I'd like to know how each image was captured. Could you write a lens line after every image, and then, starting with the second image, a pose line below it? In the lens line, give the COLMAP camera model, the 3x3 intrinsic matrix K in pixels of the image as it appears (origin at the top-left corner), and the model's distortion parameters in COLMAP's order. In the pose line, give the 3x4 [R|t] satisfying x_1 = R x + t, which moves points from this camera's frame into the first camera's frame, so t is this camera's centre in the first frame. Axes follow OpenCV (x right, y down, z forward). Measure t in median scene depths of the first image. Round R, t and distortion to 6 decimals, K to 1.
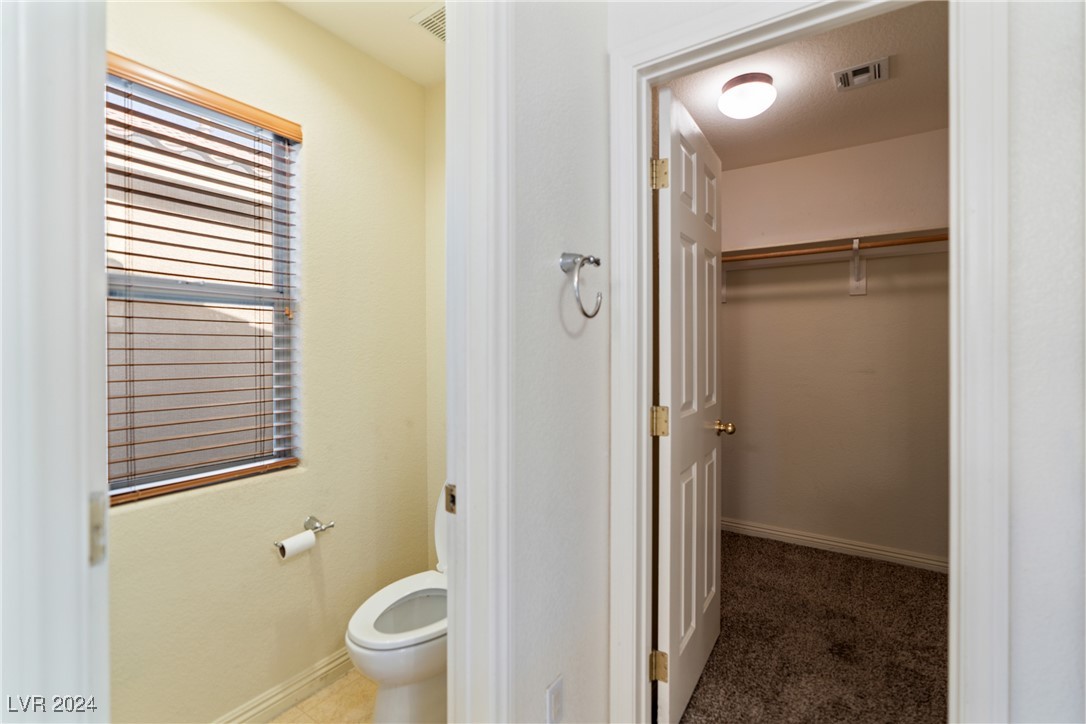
lens RADIAL K [[494.5, 0, 539.2], [0, 494.5, 360.2], [0, 0, 1]] dist [-0.003856, 0.000198]
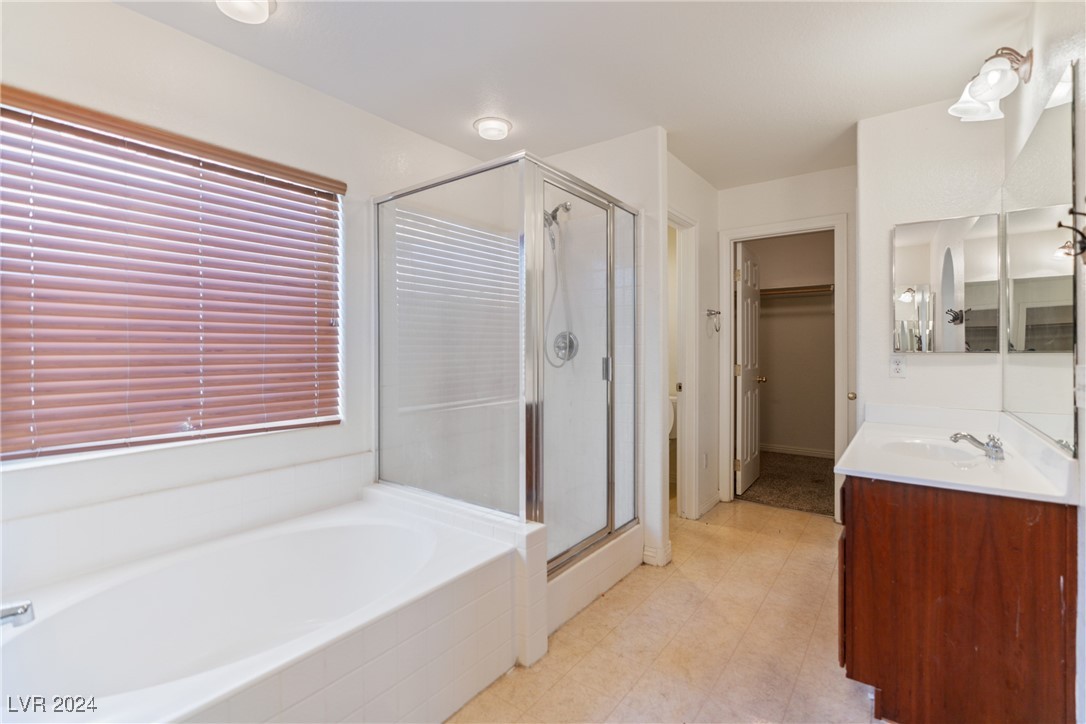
lens RADIAL K [[494.5, 0, 550.2], [0, 494.5, 352.5], [0, 0, 1]] dist [-0.003856, 0.000198]
pose [[0.999333, -0.000017, -0.036528, -0.630429], [-0.000121, 0.999993, -0.003797, 0.039760], [0.036528, 0.003799, 0.999325, -1.599259]]
